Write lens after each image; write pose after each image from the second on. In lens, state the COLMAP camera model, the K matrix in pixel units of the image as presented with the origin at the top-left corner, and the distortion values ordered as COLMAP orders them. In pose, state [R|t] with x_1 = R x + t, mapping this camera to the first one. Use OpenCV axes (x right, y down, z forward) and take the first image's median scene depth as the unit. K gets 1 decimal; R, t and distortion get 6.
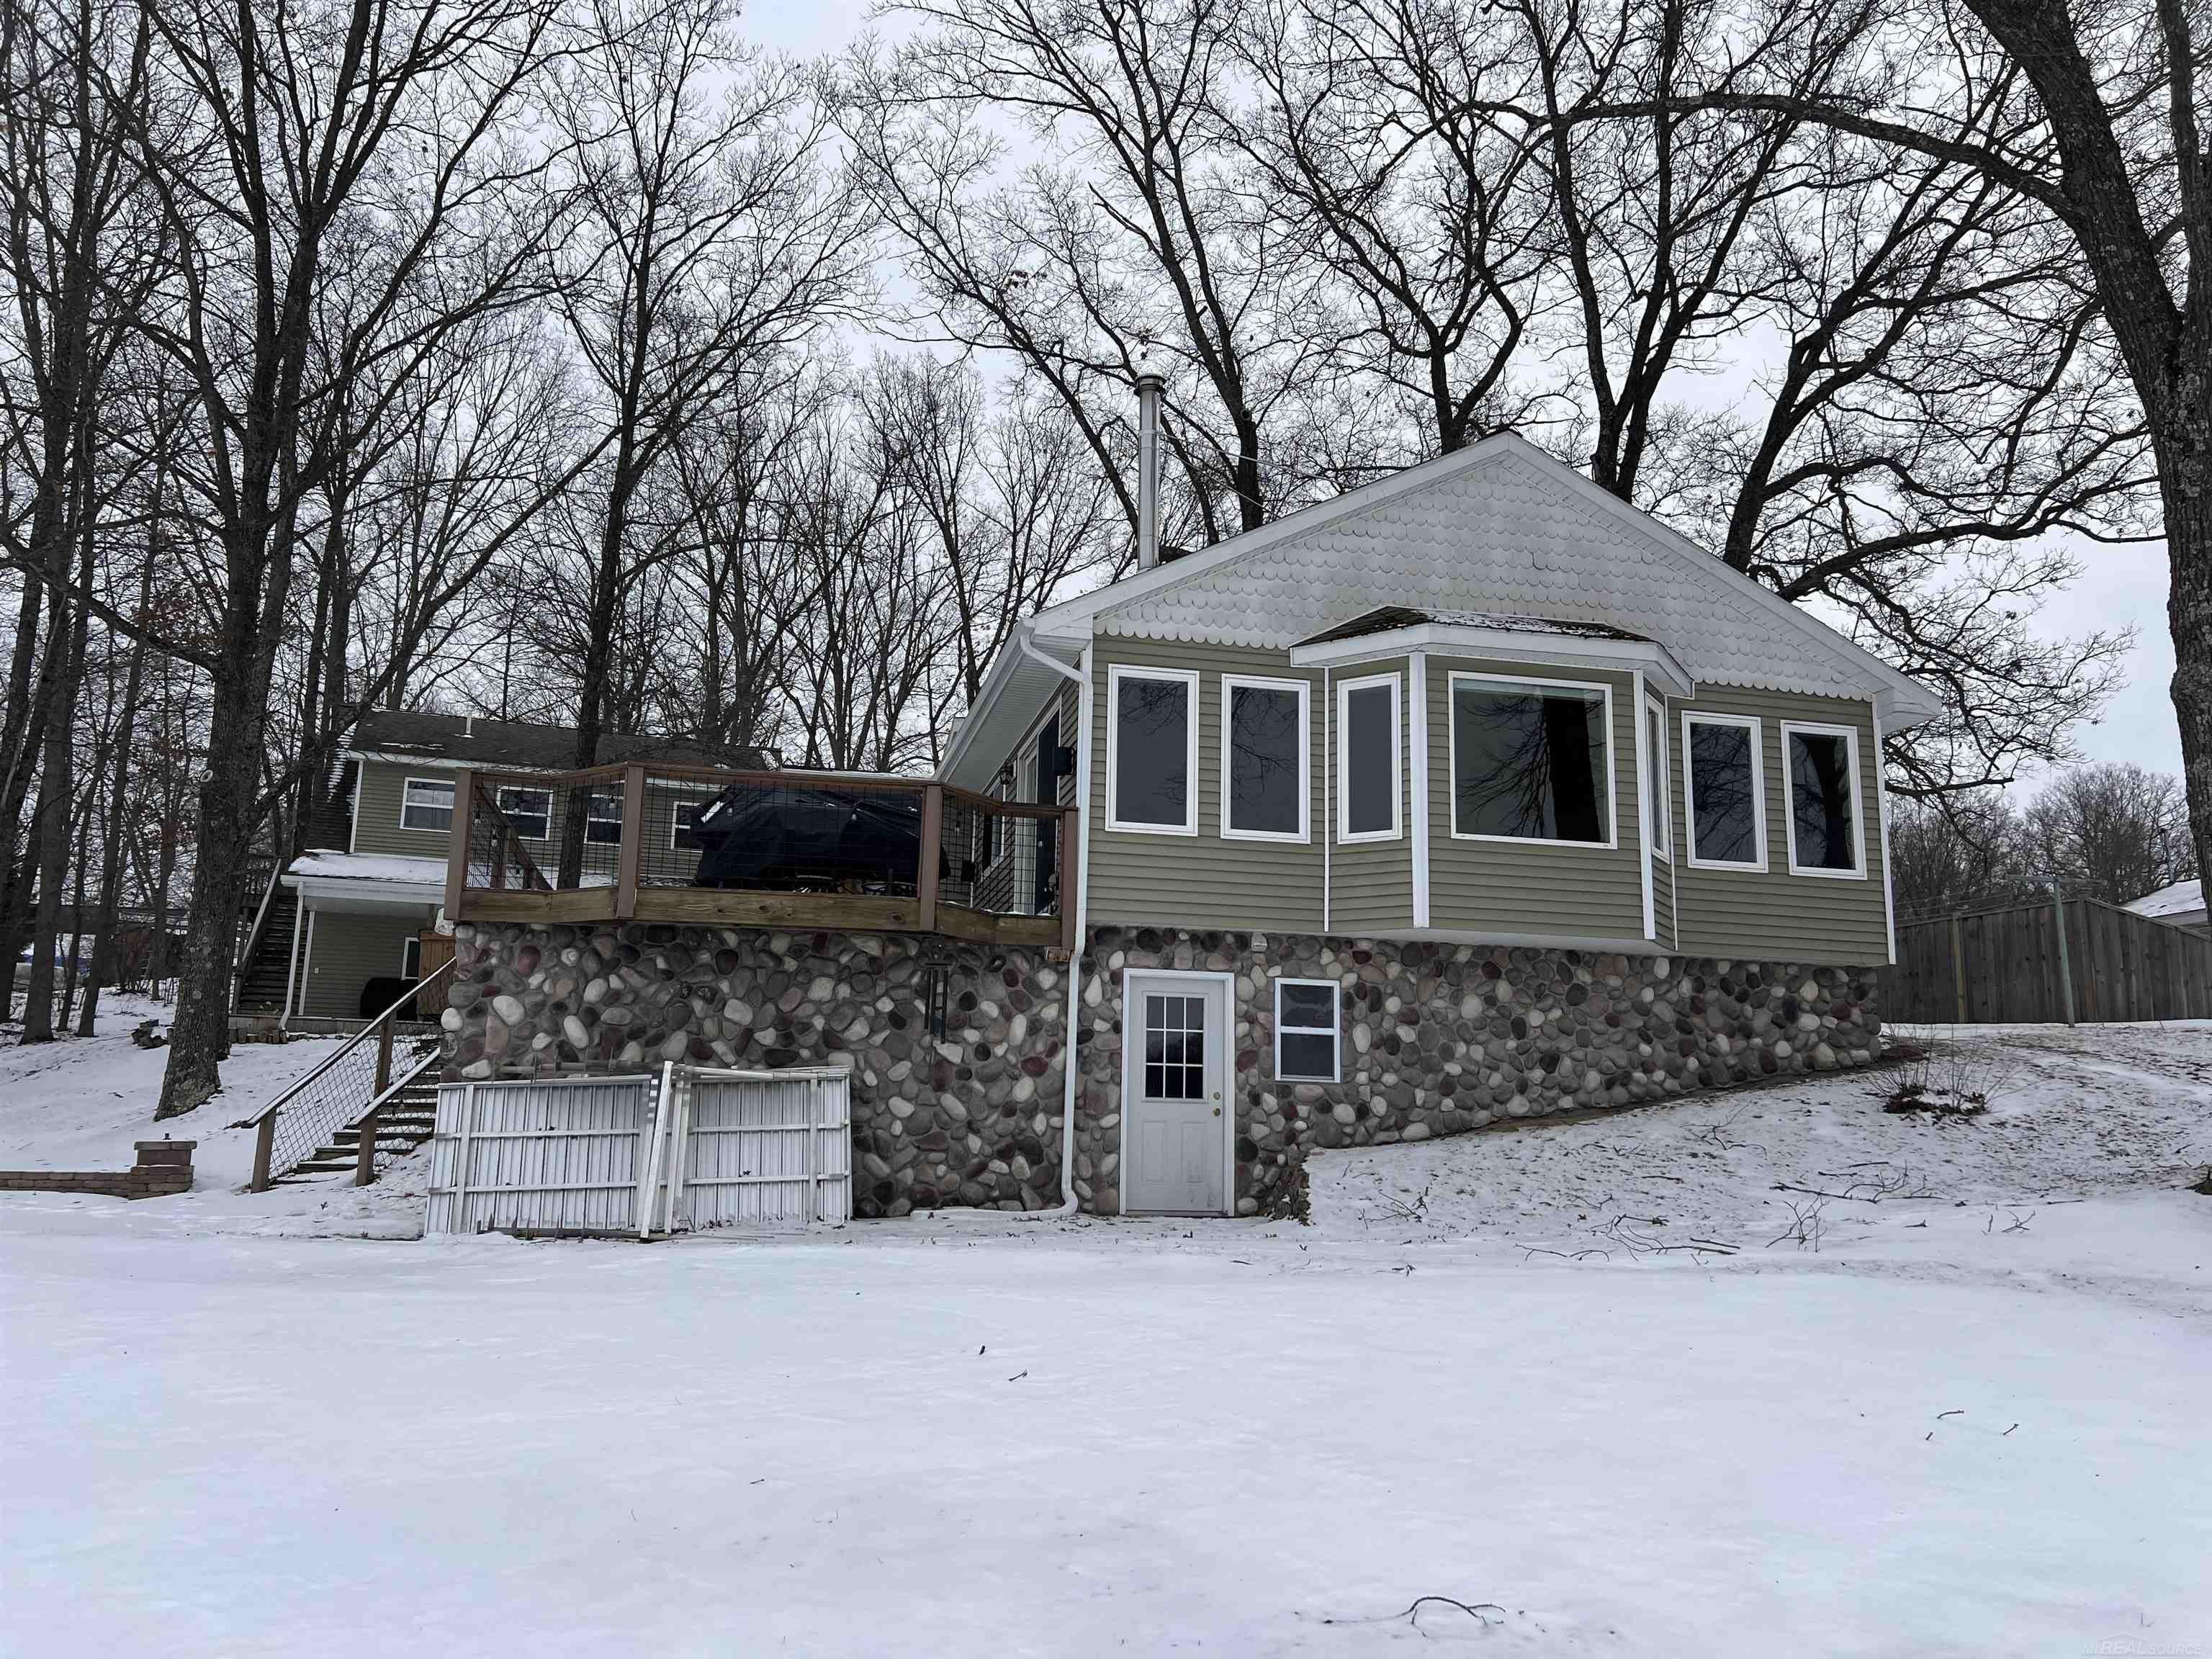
lens RADIAL K [[1654.6, 0, 1104.4], [0, 1654.6, 825.4], [0, 0, 1]] dist [0.064102, -0.070629]
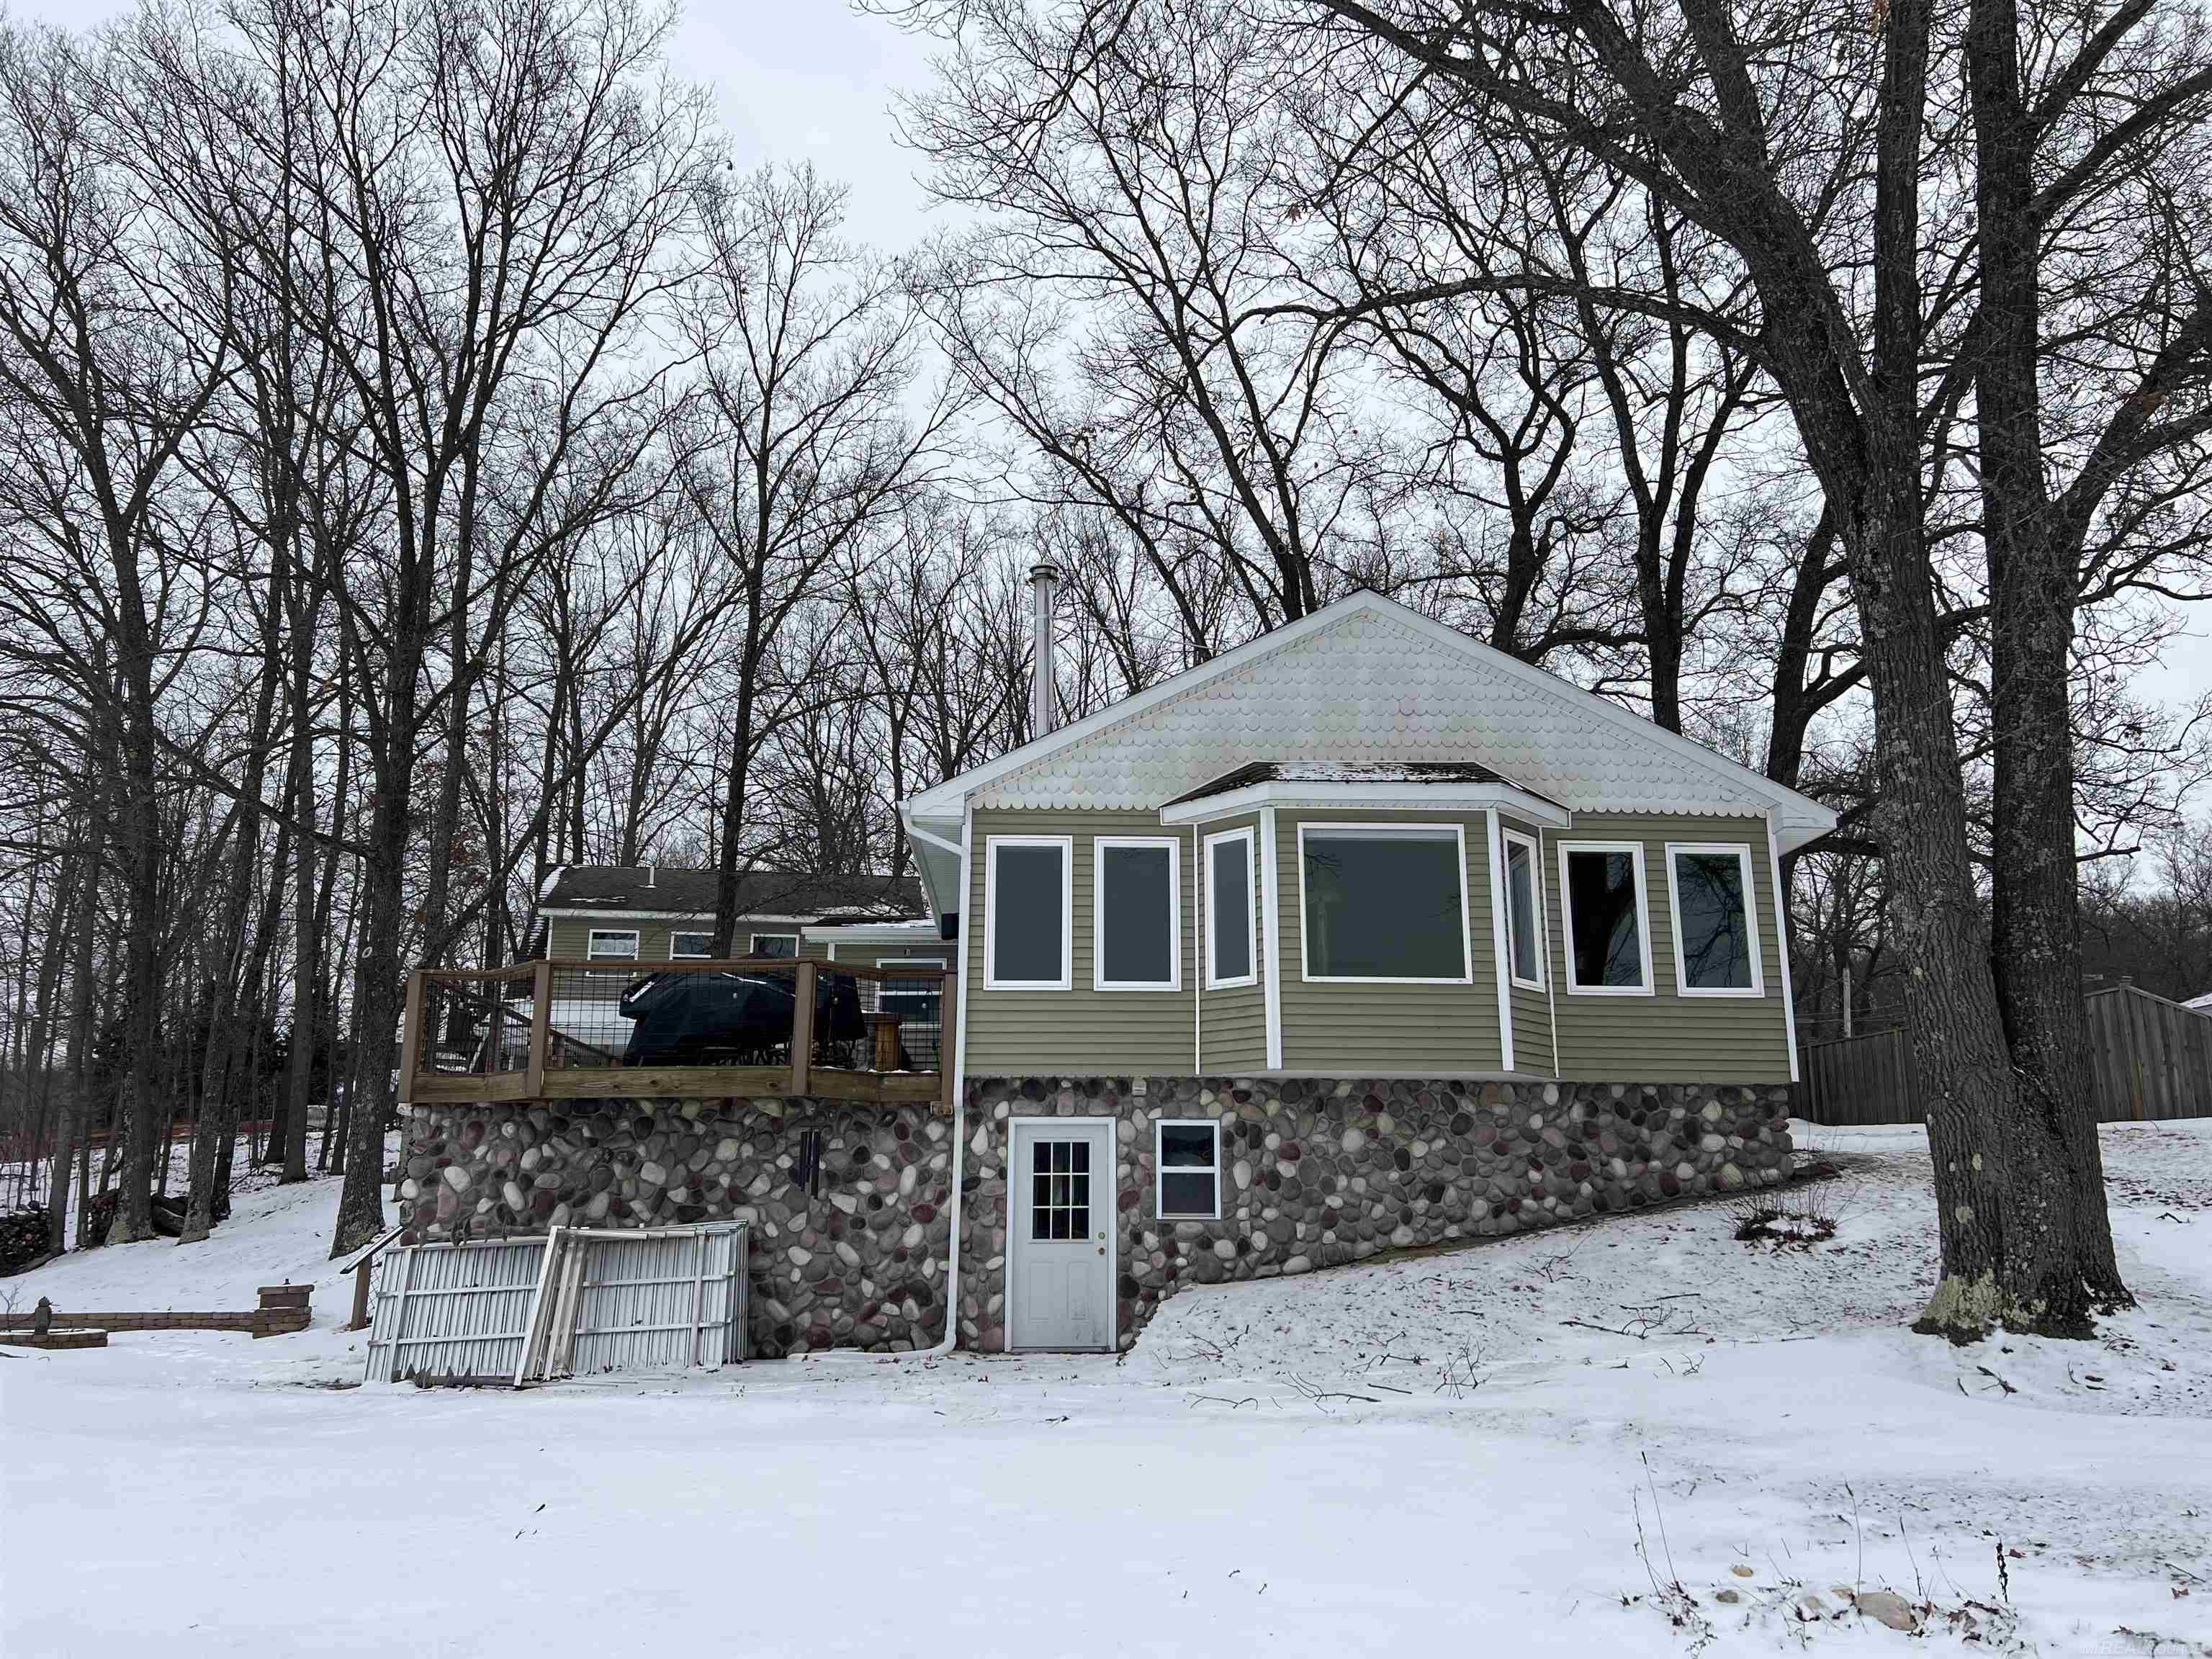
lens RADIAL K [[1654.6, 0, 1125.5], [0, 1654.6, 816.5], [0, 0, 1]] dist [0.064102, -0.070629]
pose [[0.983729, -0.064717, -0.167596, 0.275494], [0.055233, 0.996630, -0.060651, -0.038660], [0.170957, 0.050408, 0.983988, -0.059071]]
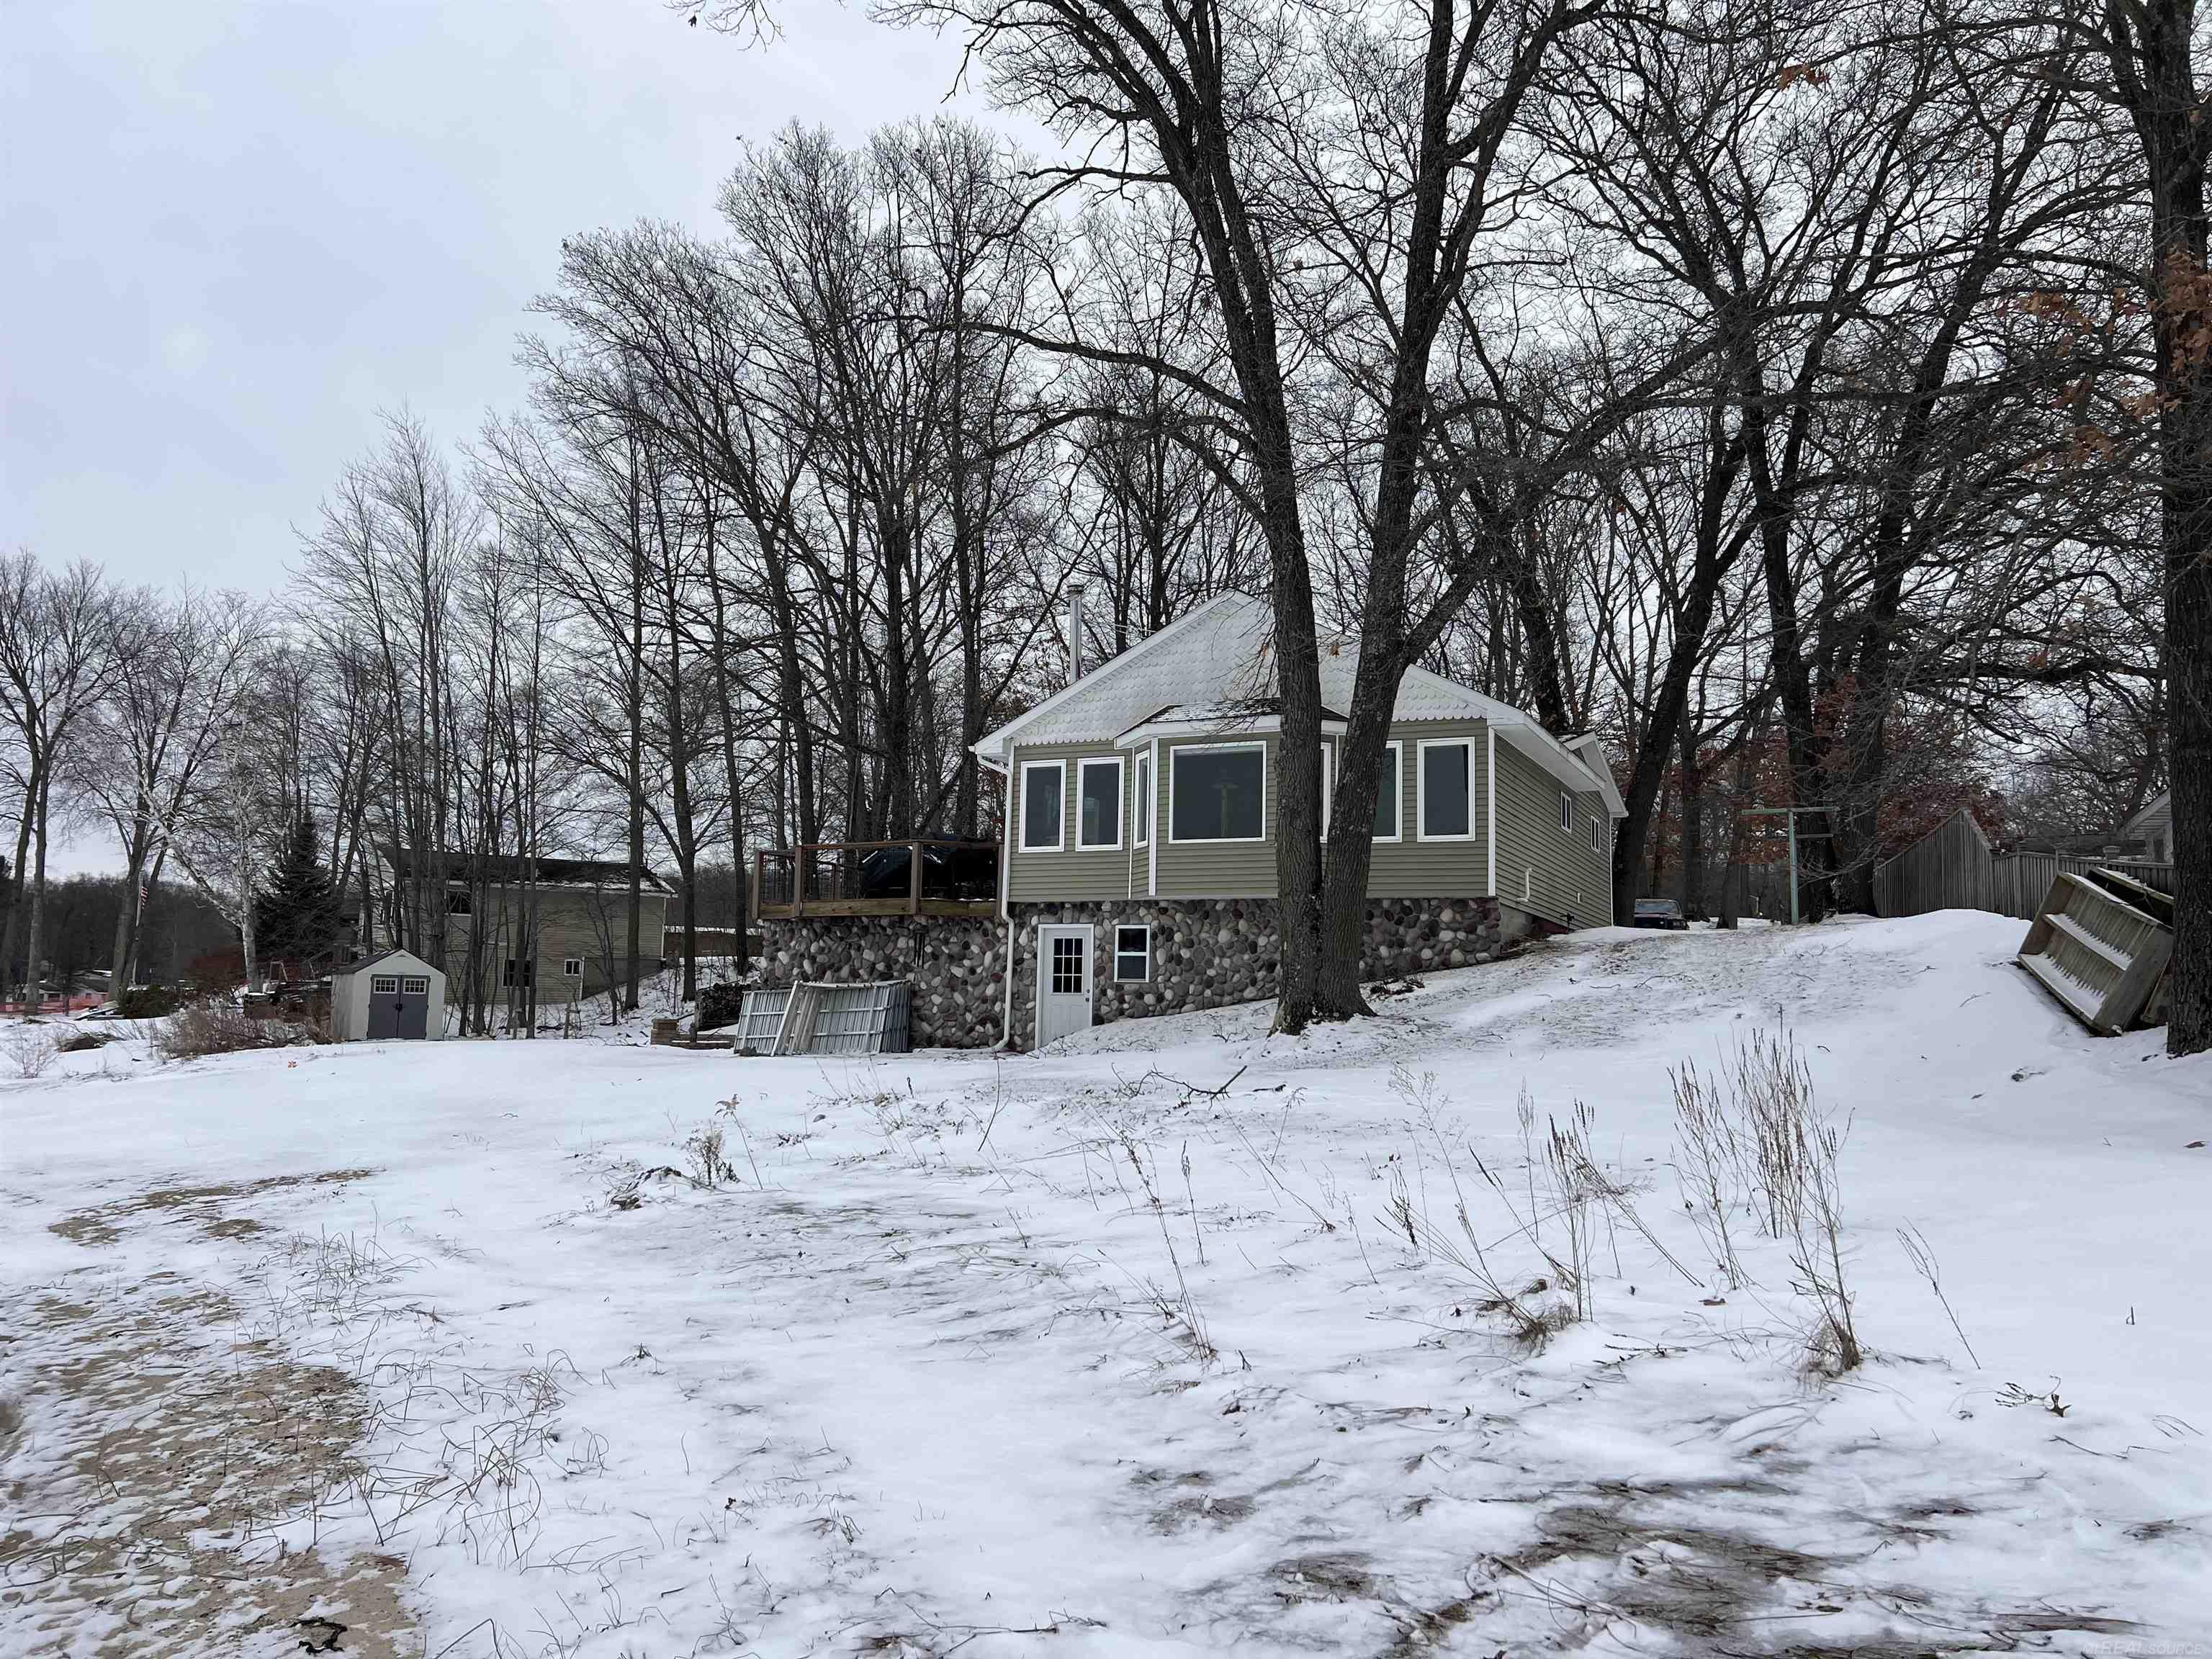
lens RADIAL K [[1654.6, 0, 1102.1], [0, 1654.6, 845.6], [0, 0, 1]] dist [0.064102, -0.070629]
pose [[0.789725, -0.069933, -0.609462, 1.195343], [0.114760, 0.992784, 0.034785, -0.058184], [0.602632, -0.097413, 0.792052, -0.423841]]
